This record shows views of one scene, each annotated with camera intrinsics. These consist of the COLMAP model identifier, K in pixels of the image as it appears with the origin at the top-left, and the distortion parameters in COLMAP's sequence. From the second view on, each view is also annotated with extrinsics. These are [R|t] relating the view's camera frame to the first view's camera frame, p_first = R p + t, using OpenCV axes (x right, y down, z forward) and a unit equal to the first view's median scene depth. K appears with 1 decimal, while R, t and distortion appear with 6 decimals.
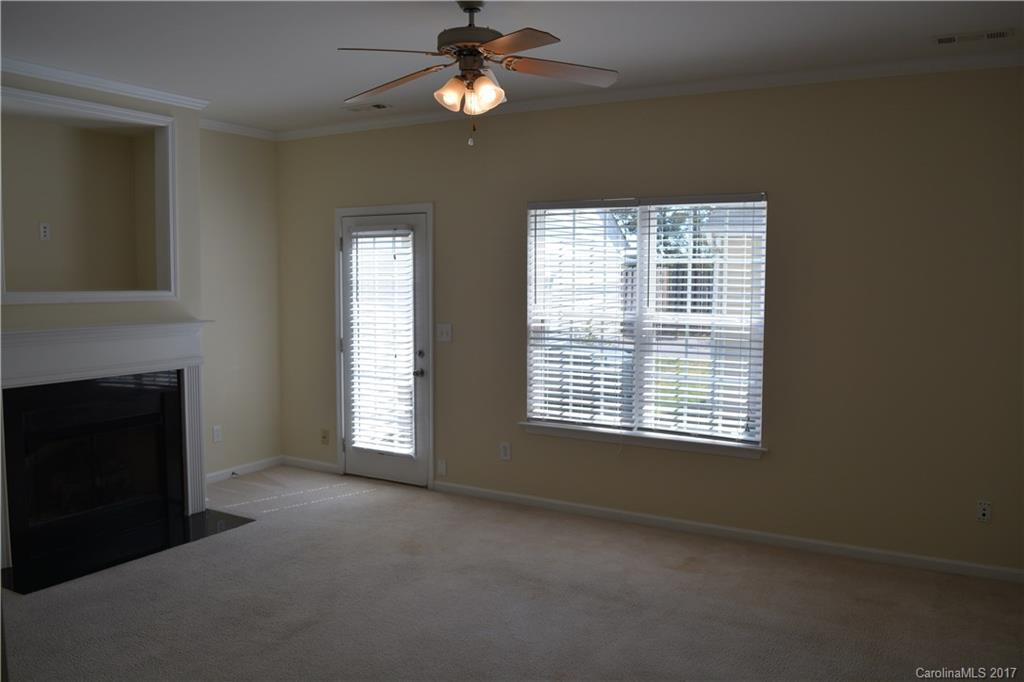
lens RADIAL K [[824.3, 0, 512.2], [0, 824.3, 337.9], [0, 0, 1]] dist [-0.004287, 0.019701]
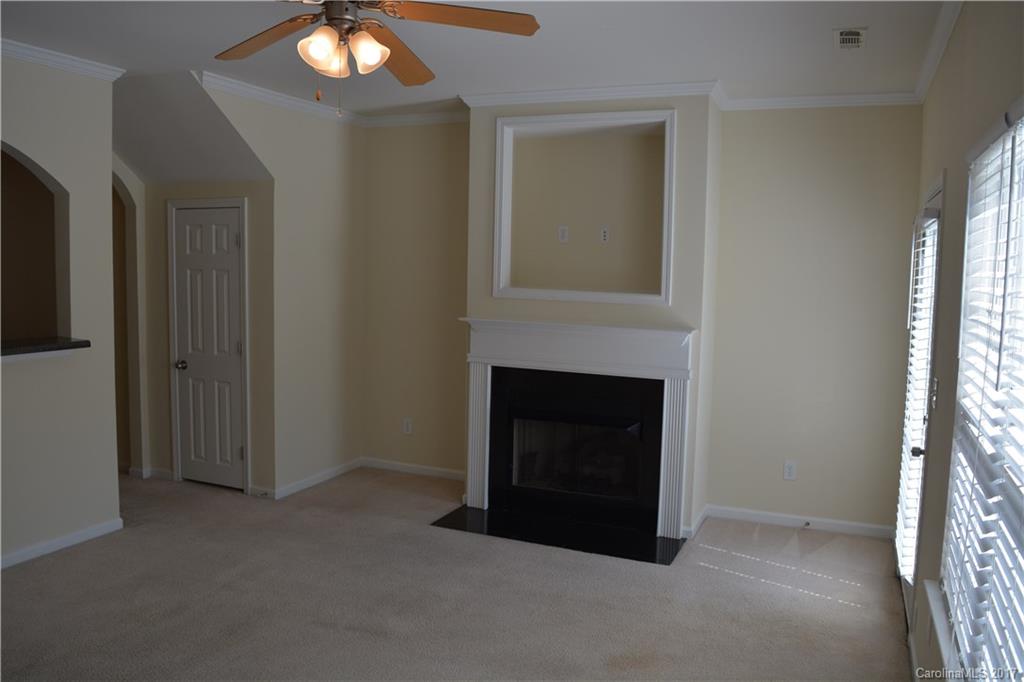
lens RADIAL K [[824.3, 0, 509.9], [0, 824.3, 341.7], [0, 0, 1]] dist [-0.004287, 0.019701]
pose [[0.135153, 0.105153, -0.985229, 0.498570], [-0.102264, 0.990523, 0.091690, -0.073075], [0.985533, 0.088362, 0.144626, 0.693983]]
